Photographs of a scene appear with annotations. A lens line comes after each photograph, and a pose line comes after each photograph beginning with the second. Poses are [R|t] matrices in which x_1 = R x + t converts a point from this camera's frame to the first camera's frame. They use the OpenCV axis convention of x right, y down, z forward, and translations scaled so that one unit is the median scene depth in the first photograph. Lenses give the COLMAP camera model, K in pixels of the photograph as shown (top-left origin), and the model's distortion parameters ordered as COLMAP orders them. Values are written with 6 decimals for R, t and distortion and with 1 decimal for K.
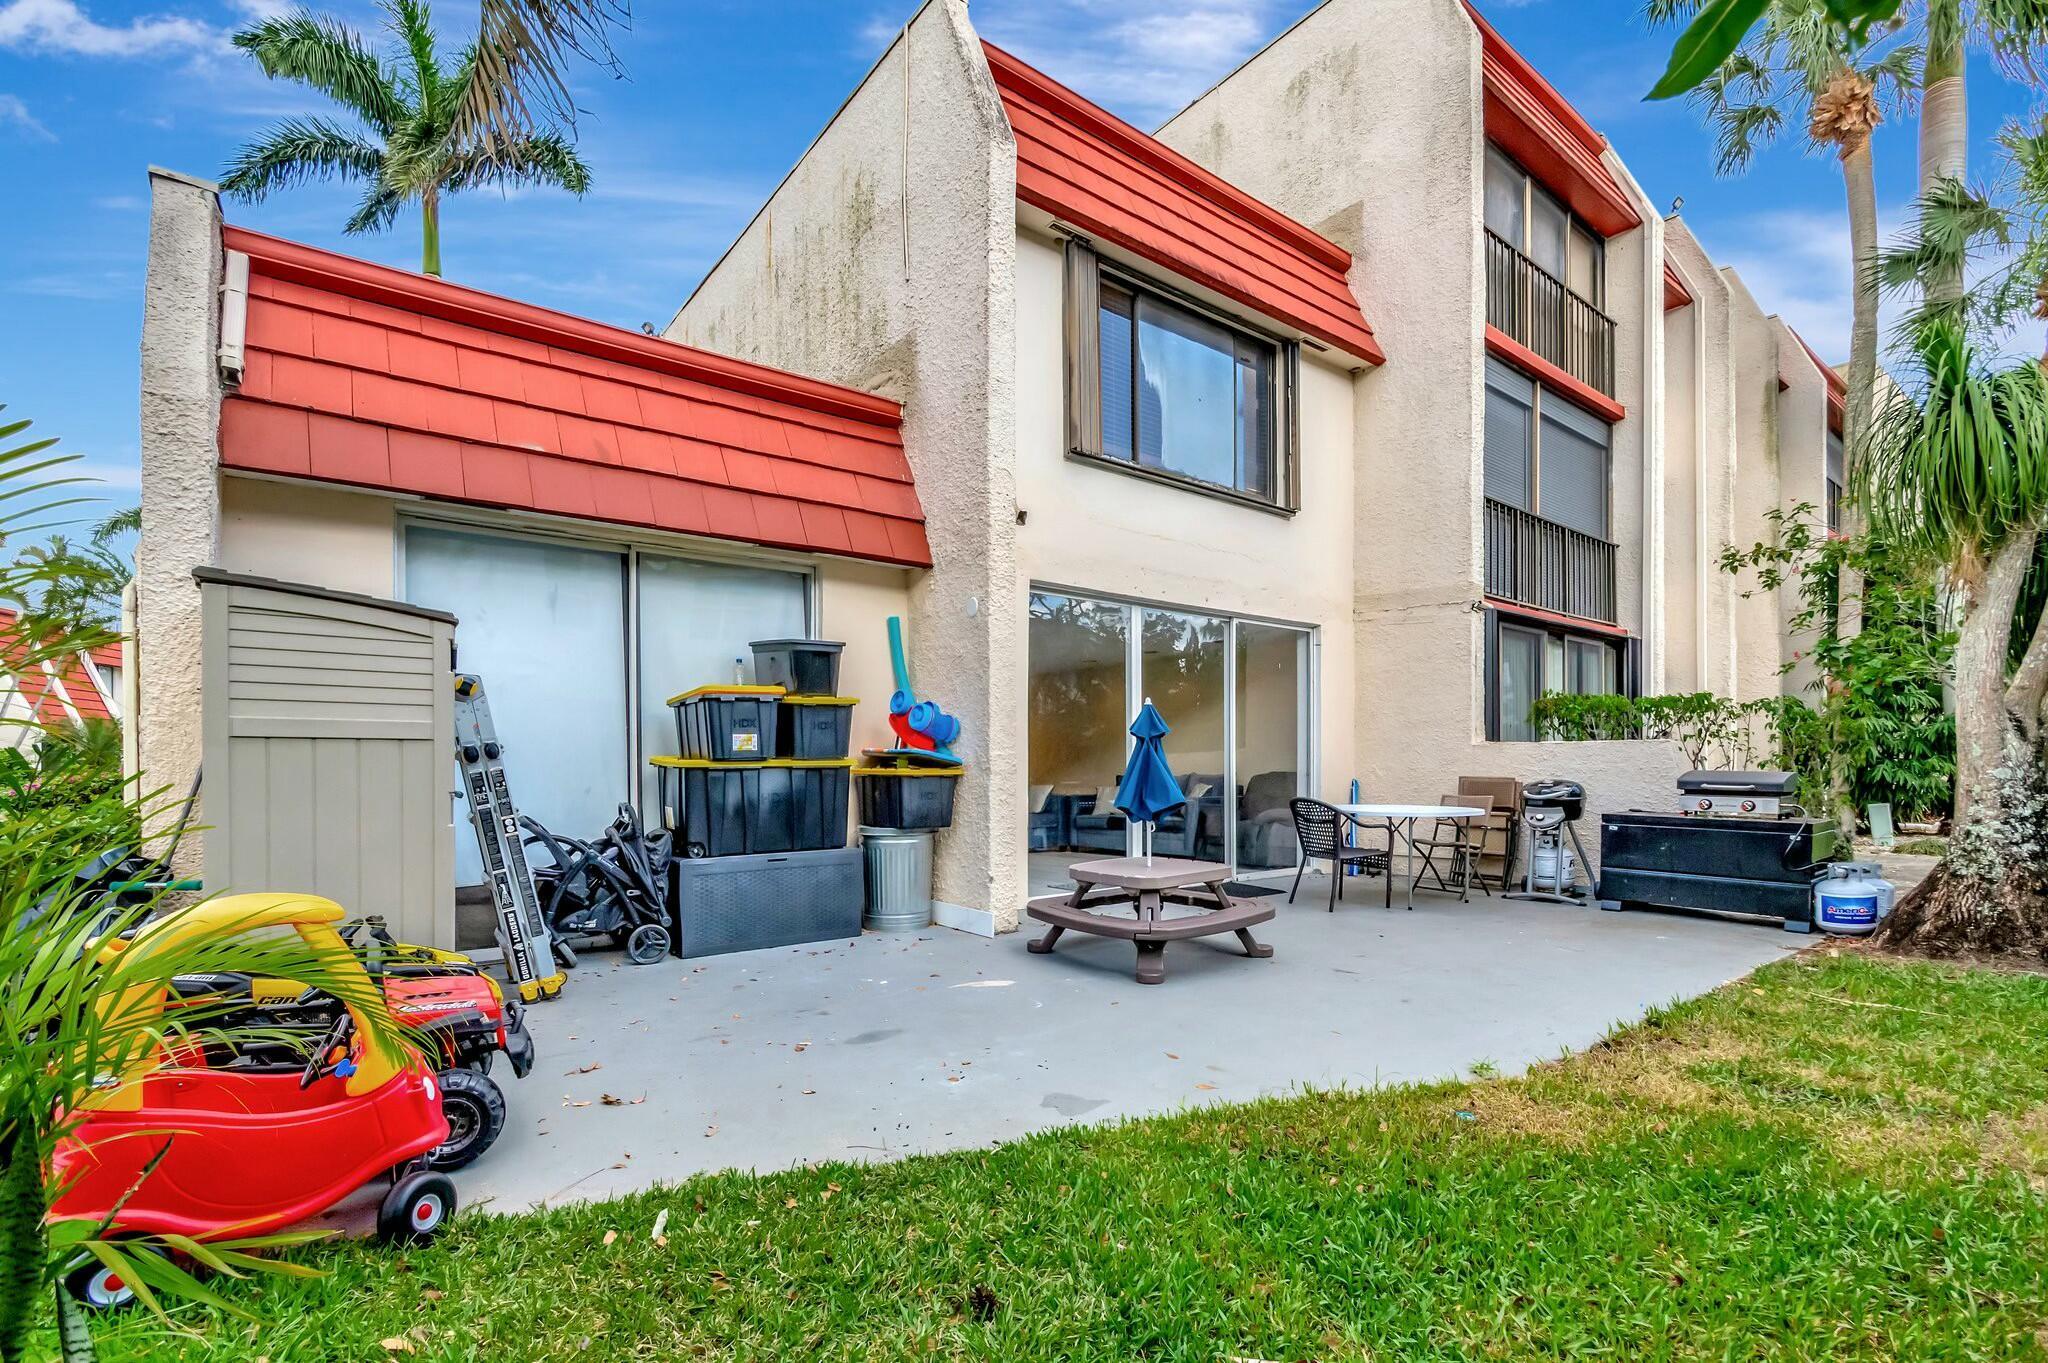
lens RADIAL K [[917.1, 0, 1026.7], [0, 917.1, 730.9], [0, 0, 1]] dist [0.011234, -0.008034]
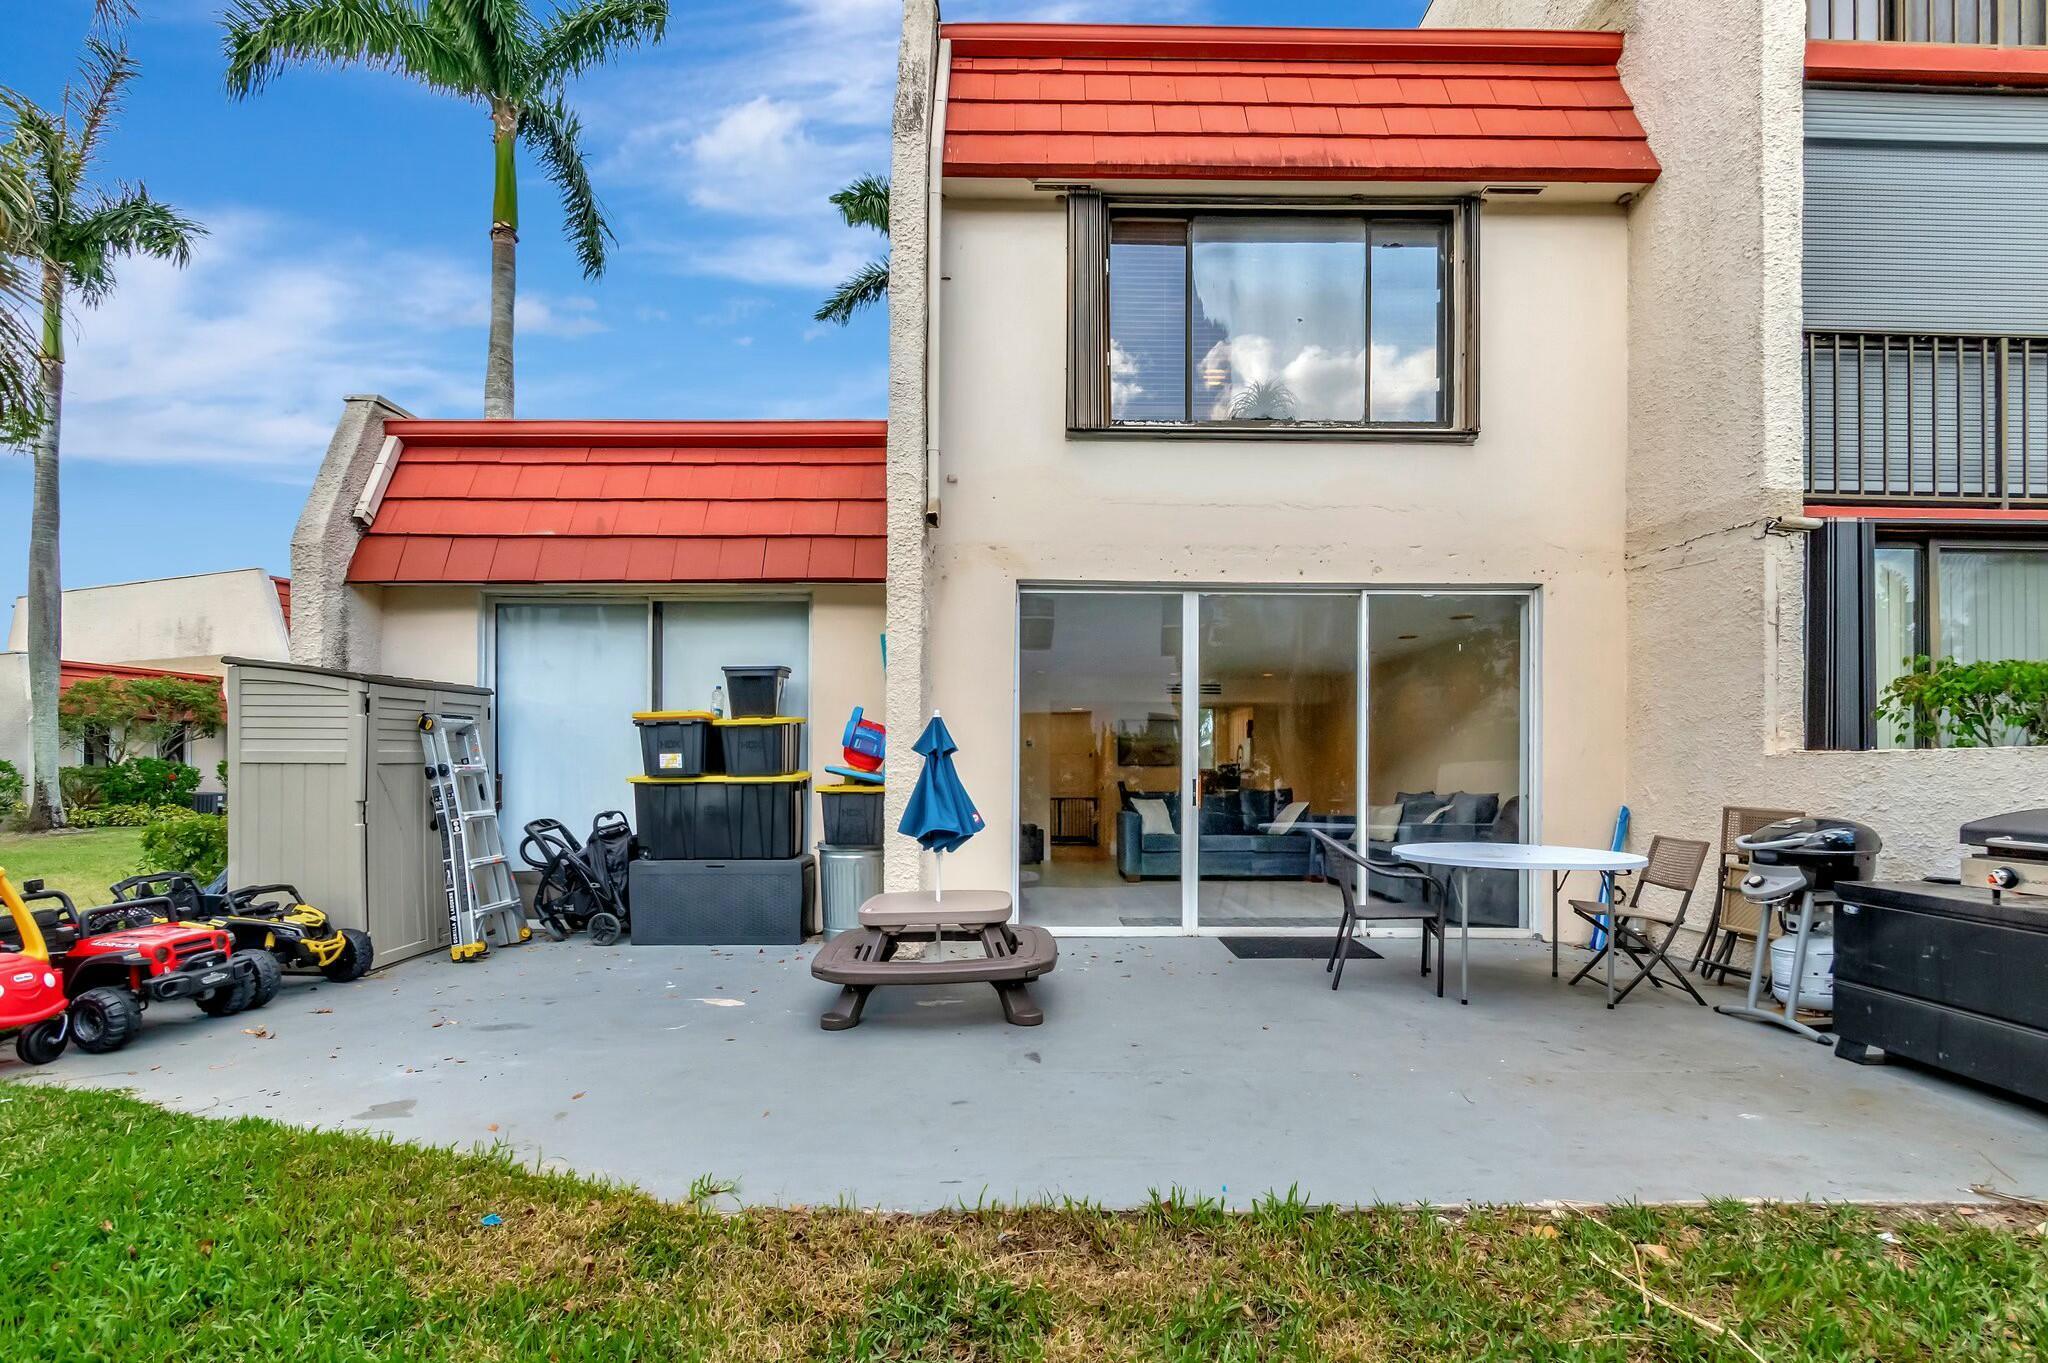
lens RADIAL K [[938.0, 0, 1022.8], [0, 938.0, 731.2], [0, 0, 1]] dist [0.014128, -0.012006]
pose [[0.800560, -0.021358, -0.598872, 0.597460], [0.018046, 0.999771, -0.011531, -0.002698], [0.598981, -0.001576, 0.800762, 0.263183]]
